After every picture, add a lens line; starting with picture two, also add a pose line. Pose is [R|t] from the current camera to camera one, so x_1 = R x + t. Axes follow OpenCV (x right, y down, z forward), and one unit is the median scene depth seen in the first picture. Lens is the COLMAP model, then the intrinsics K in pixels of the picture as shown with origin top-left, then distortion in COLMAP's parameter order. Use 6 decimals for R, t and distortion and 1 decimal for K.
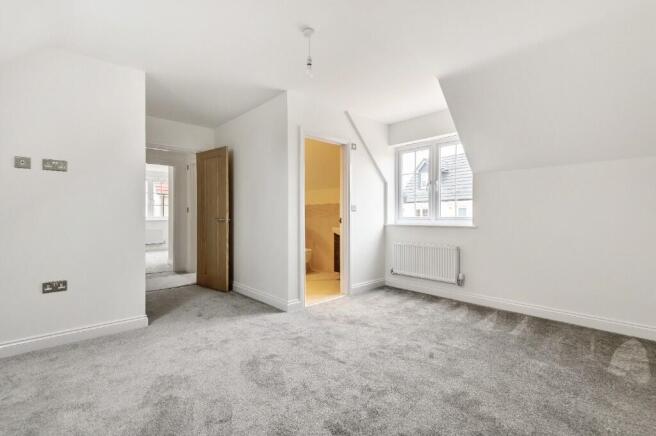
lens RADIAL K [[298.6, 0, 327.6], [0, 298.6, 214.7], [0, 0, 1]] dist [0.014322, 0.000163]
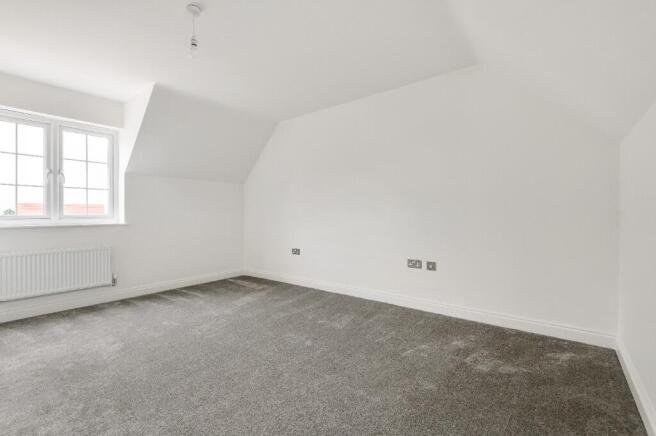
lens RADIAL K [[298.6, 0, 327.6], [0, 298.6, 214.7], [0, 0, 1]] dist [0.014322, 0.000163]
pose [[-0.146519, -0.003421, 0.989202, -0.608517], [-0.005221, 0.999983, 0.002685, -0.000740], [-0.989194, -0.004771, -0.146534, 0.440512]]
